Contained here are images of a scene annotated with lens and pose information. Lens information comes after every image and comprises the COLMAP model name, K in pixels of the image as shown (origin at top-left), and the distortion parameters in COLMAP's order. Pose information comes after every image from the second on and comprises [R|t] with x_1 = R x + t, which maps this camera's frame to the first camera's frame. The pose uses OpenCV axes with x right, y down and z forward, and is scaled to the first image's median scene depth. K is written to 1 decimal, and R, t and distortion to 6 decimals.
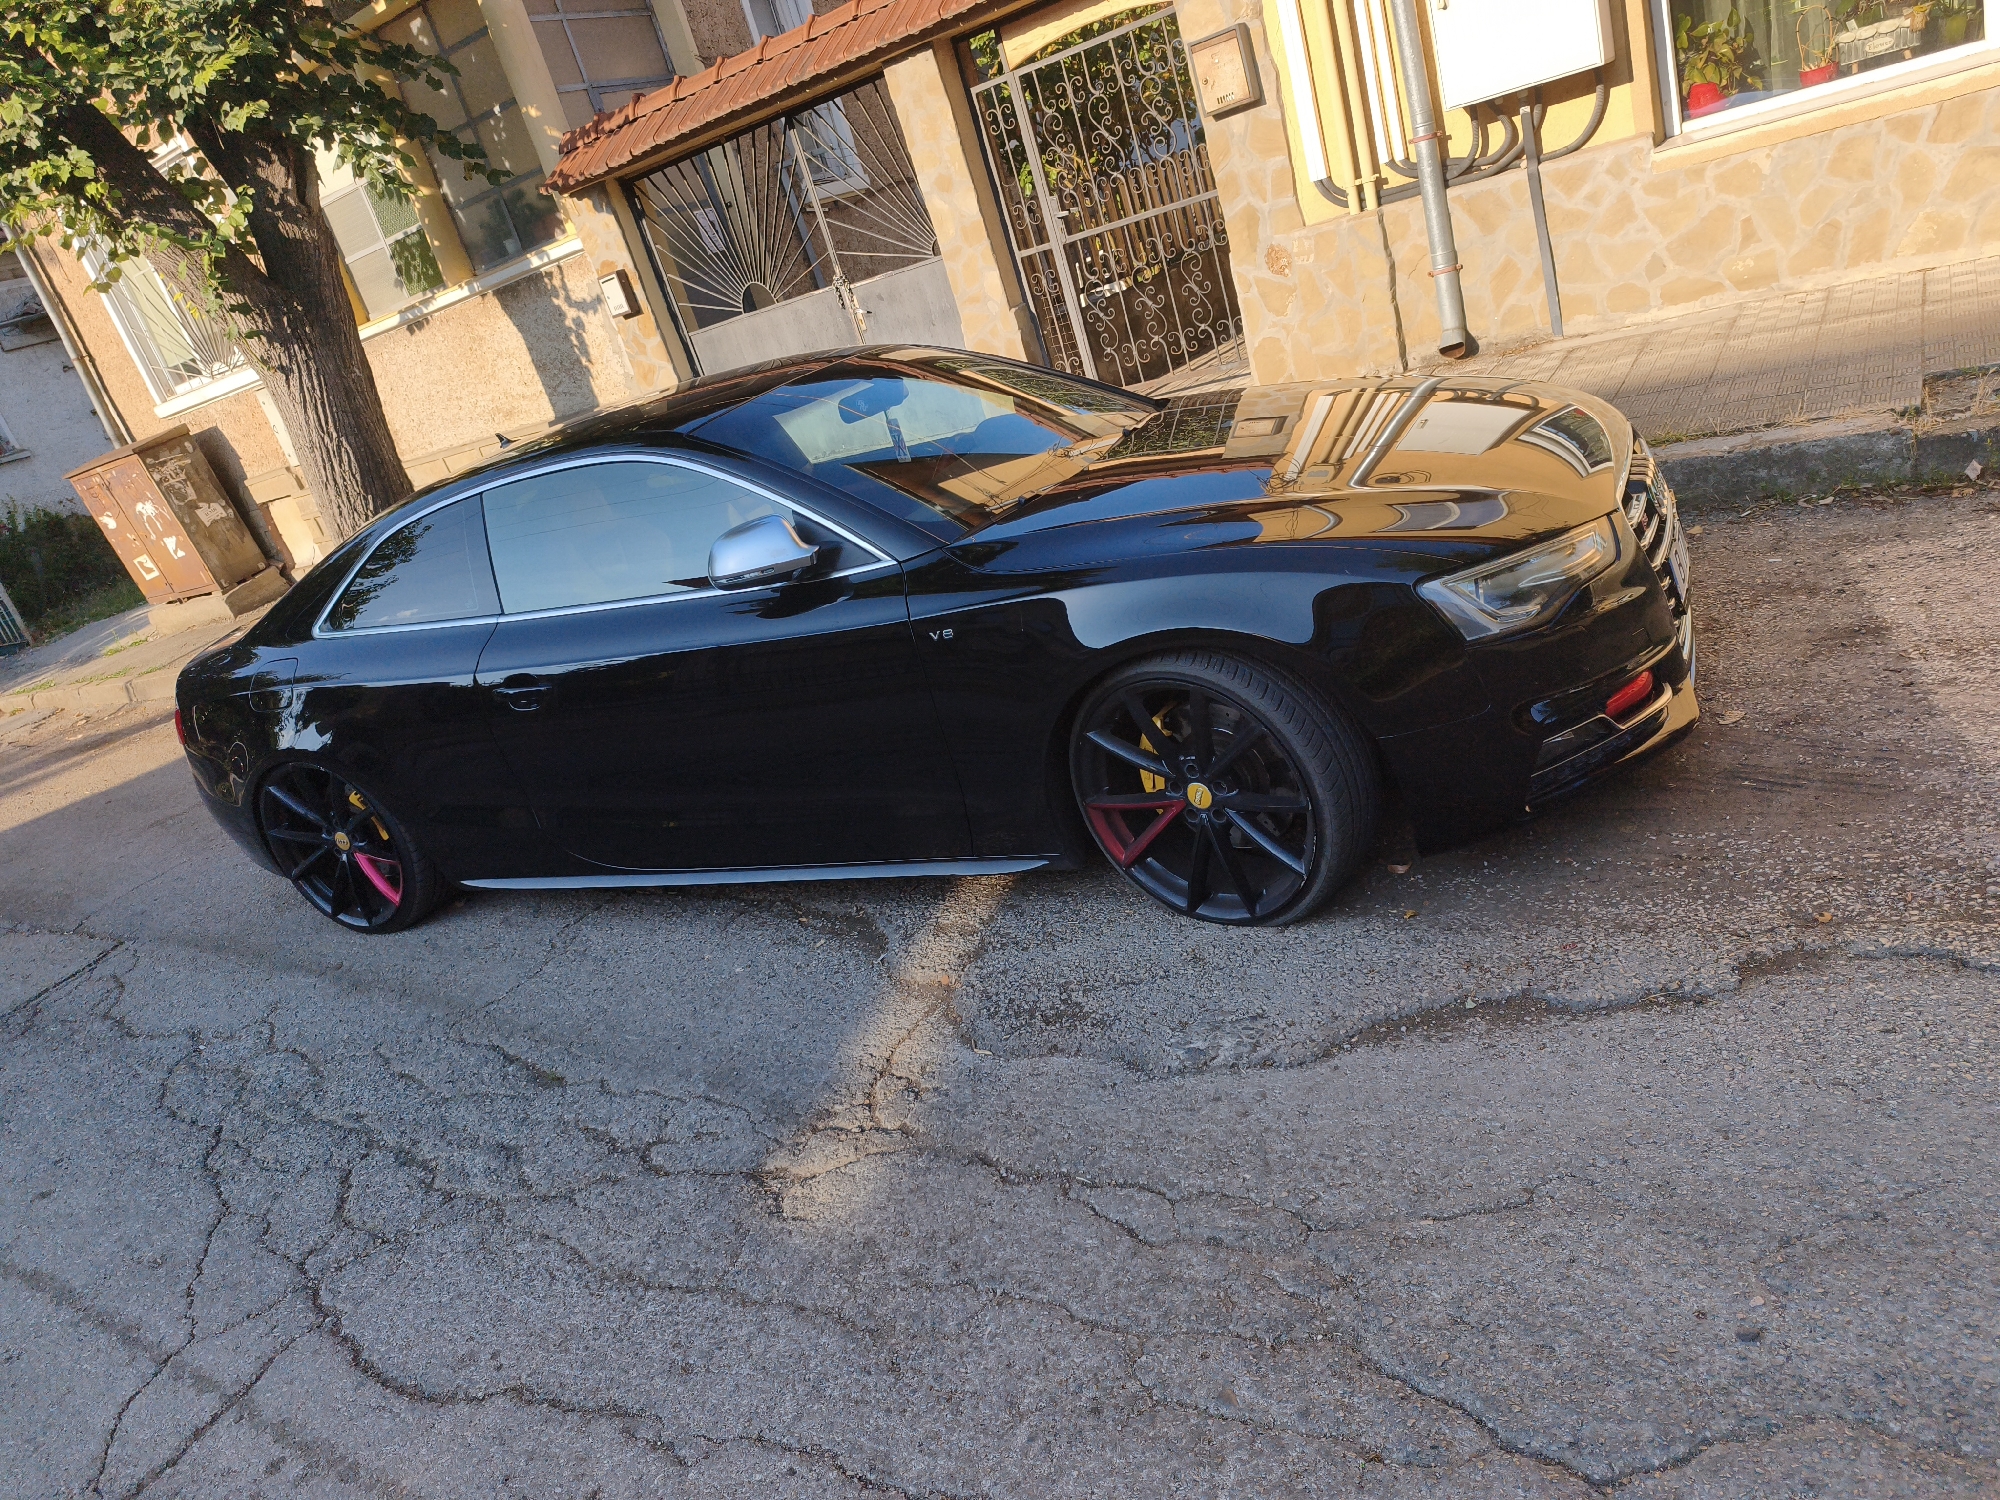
lens RADIAL K [[1321.7, 0, 1000.0], [0, 1321.7, 750.0], [0, 0, 1]] dist [0.004494, -0.000052]
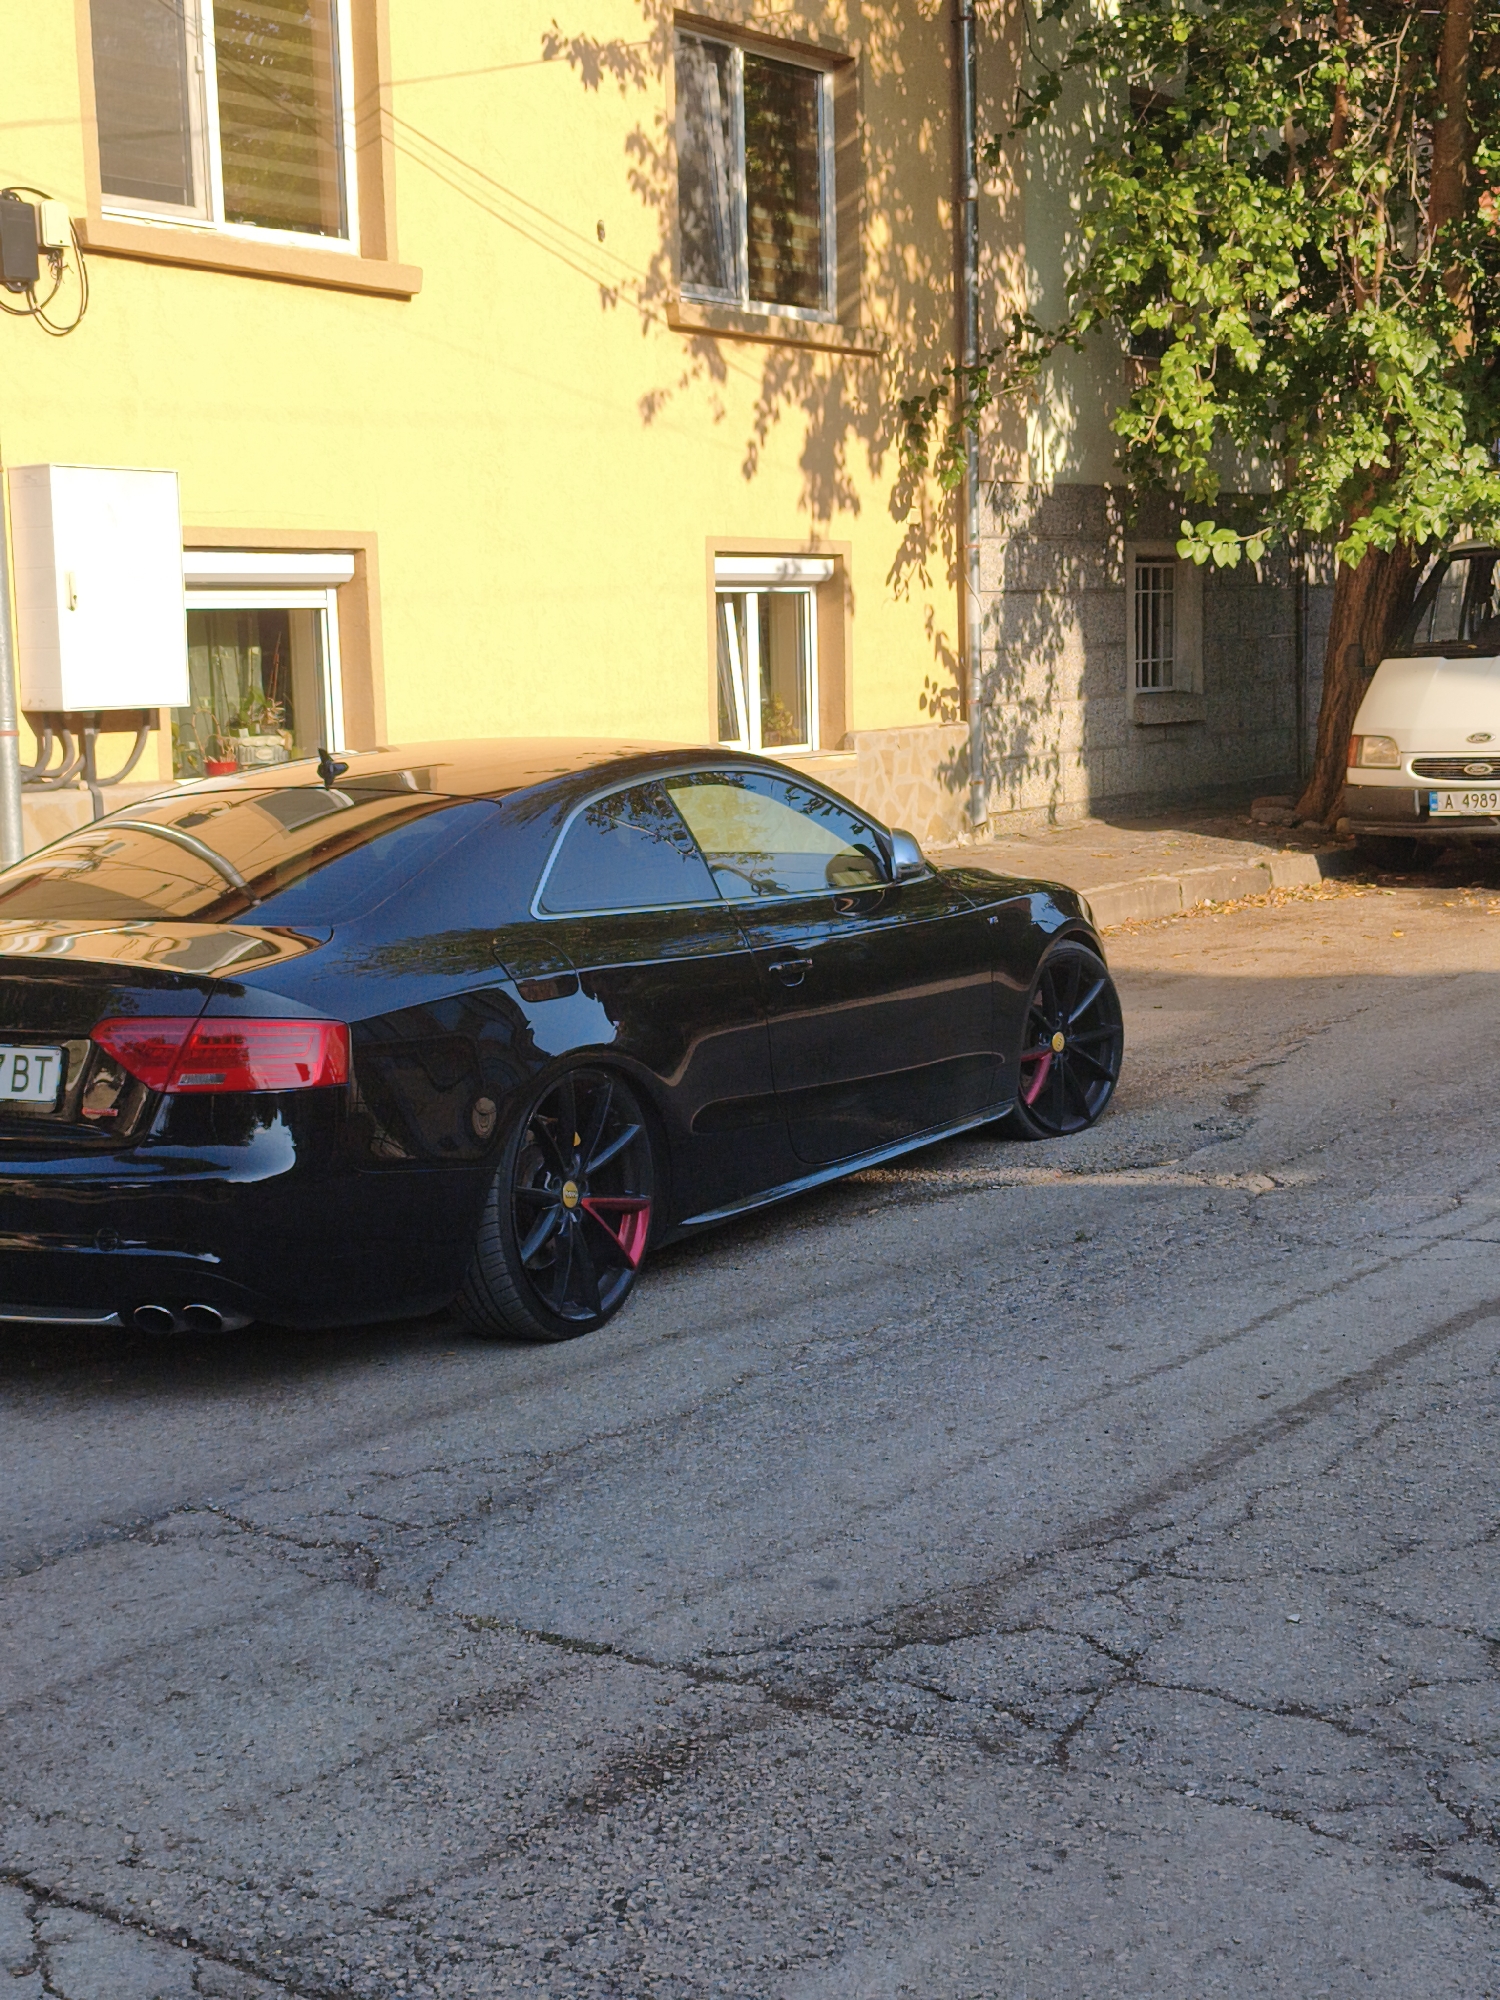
lens RADIAL K [[2662.1, 0, 750.0], [0, 2662.1, 1000.0], [0, 0, 1]] dist [0.224550, -0.821321]
pose [[0.091015, 0.150072, 0.984477, -1.828074], [0.369707, 0.912838, -0.173331, 0.246051], [-0.924680, 0.379744, 0.027599, 0.777527]]
